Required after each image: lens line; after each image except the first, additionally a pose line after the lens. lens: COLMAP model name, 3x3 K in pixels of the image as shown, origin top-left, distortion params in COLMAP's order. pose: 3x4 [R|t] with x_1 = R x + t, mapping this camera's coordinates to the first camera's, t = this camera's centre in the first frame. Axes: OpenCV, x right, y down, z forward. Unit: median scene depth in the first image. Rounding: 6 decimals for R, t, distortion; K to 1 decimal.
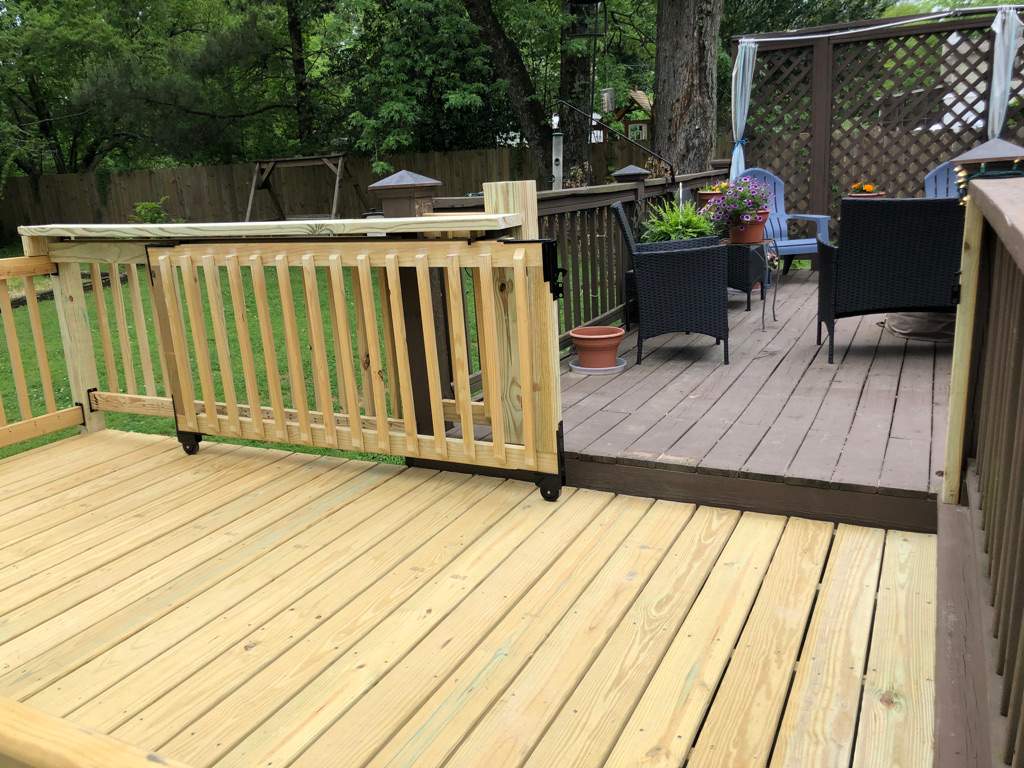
lens RADIAL K [[839.0, 0, 510.4], [0, 839.0, 388.7], [0, 0, 1]] dist [0.022112, -0.022086]
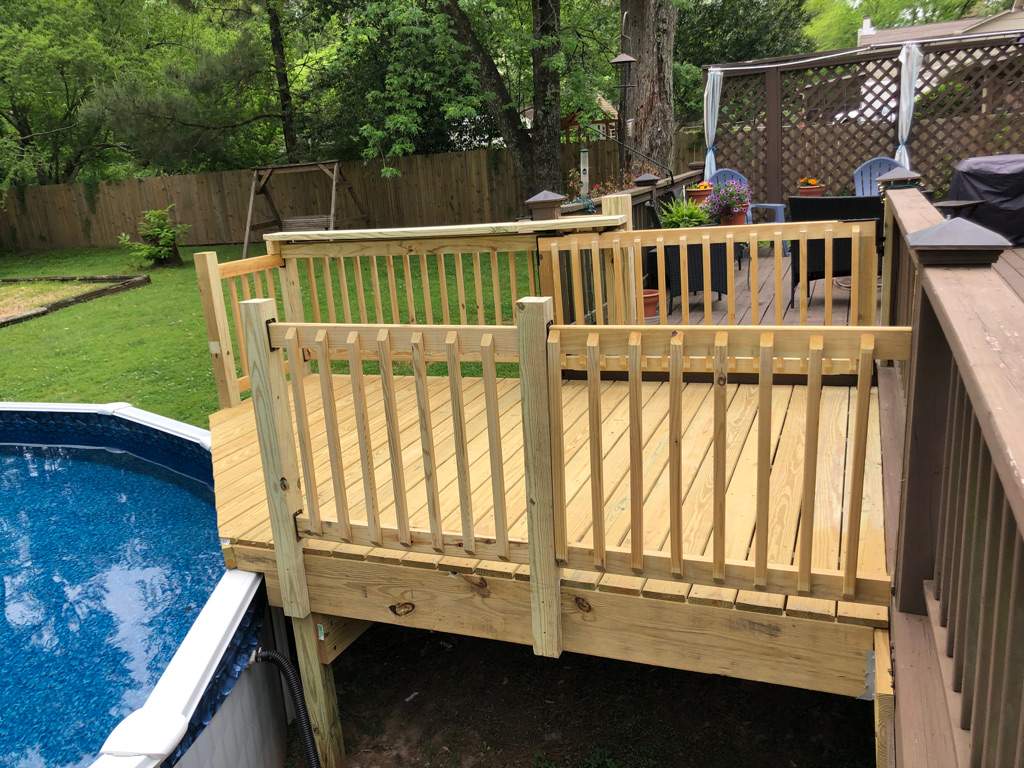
lens RADIAL K [[839.0, 0, 513.1], [0, 839.0, 386.4], [0, 0, 1]] dist [0.022112, -0.022086]
pose [[0.996338, -0.049612, 0.069636, -0.080629], [0.049133, 0.998755, 0.008579, 0.024616], [-0.069975, -0.005126, 0.997536, -0.151275]]
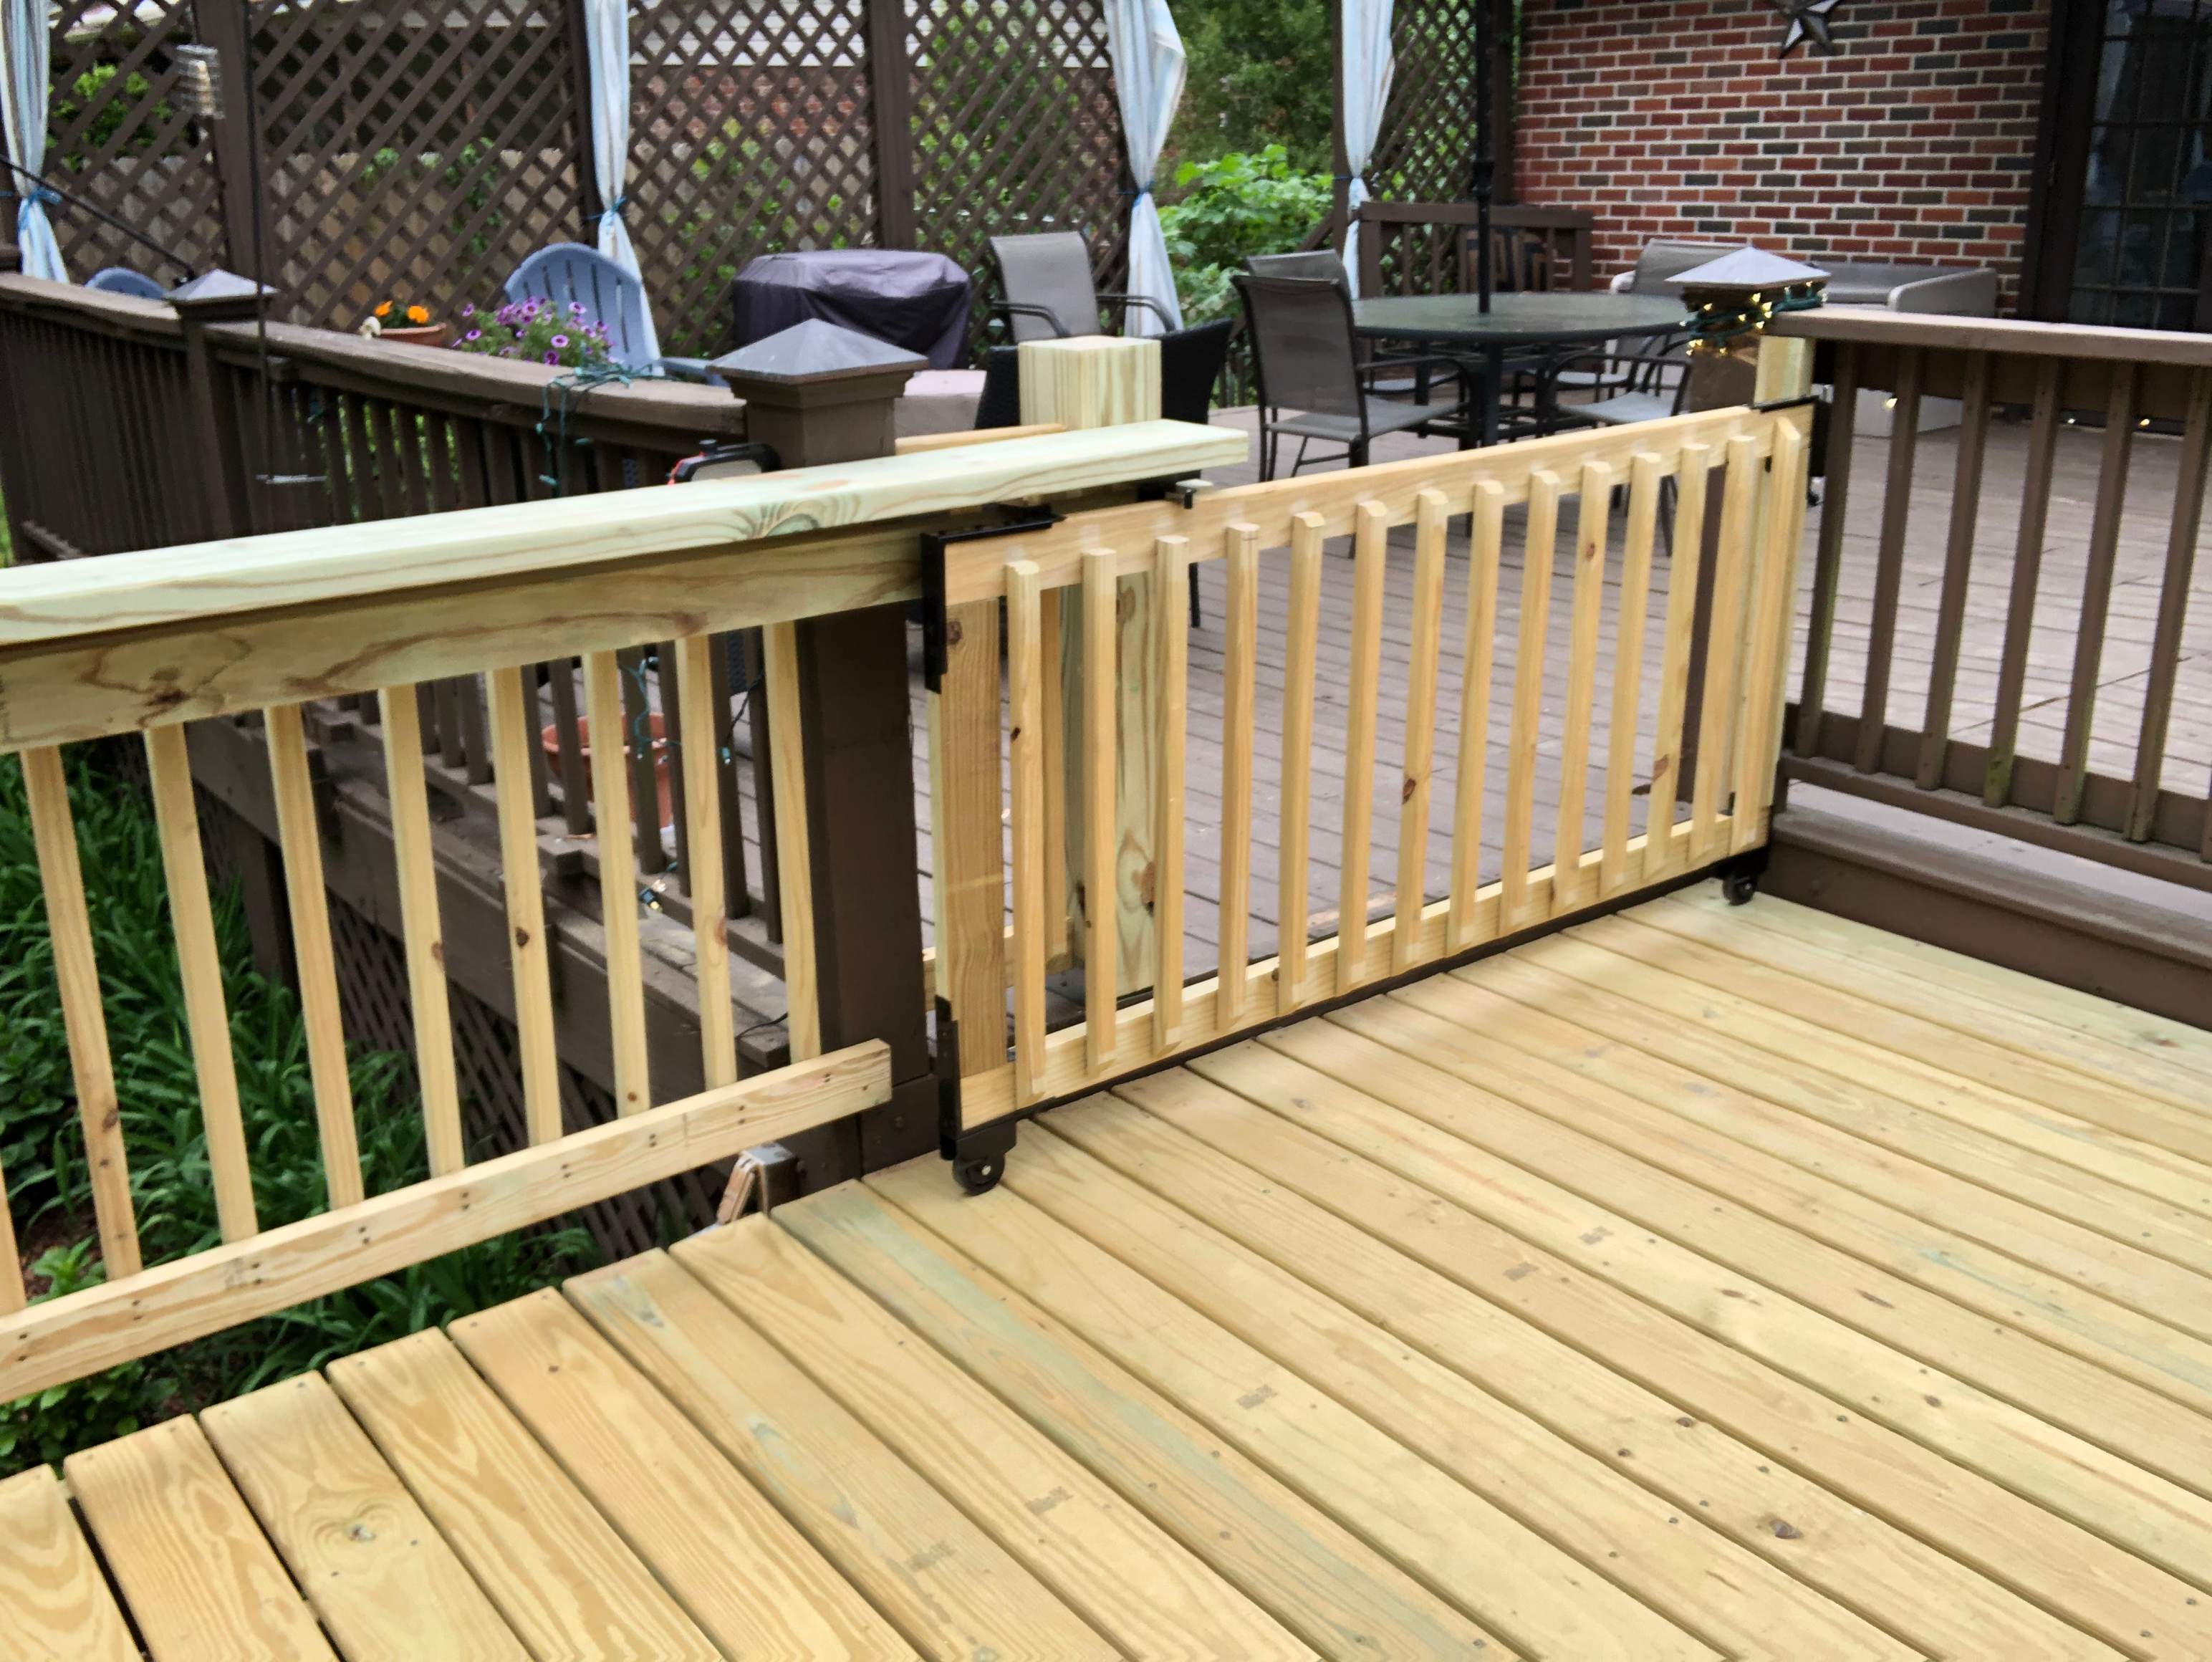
lens RADIAL K [[2065.5, 0, 1108.3], [0, 2065.5, 835.4], [0, 0, 1]] dist [-0.036442, 0.000000]
pose [[0.446224, -0.245477, 0.860596, -0.216540], [0.220728, 0.962124, 0.159988, -0.043419], [-0.867274, 0.118567, 0.483506, 0.135577]]
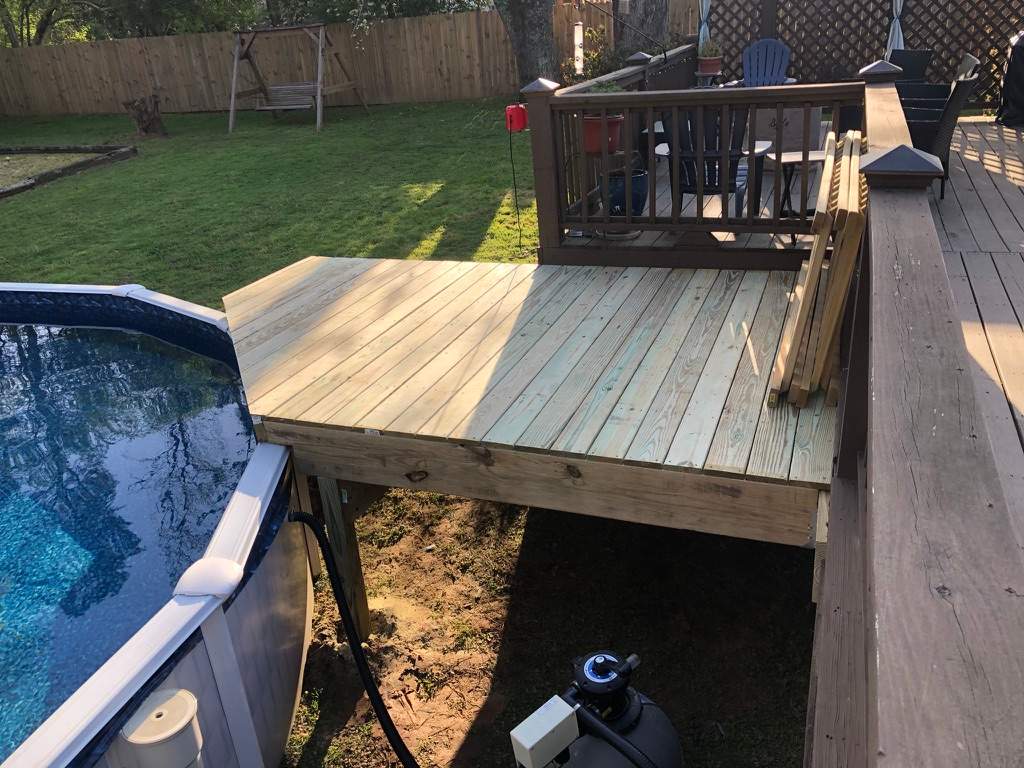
lens RADIAL K [[839.0, 0, 517.7], [0, 839.0, 372.9], [0, 0, 1]] dist [0.022112, -0.022086]
pose [[0.994942, -0.061894, 0.079121, -0.085325], [0.049636, 0.987673, 0.148455, 0.015994], [-0.087334, -0.143777, 0.985749, -0.179185]]
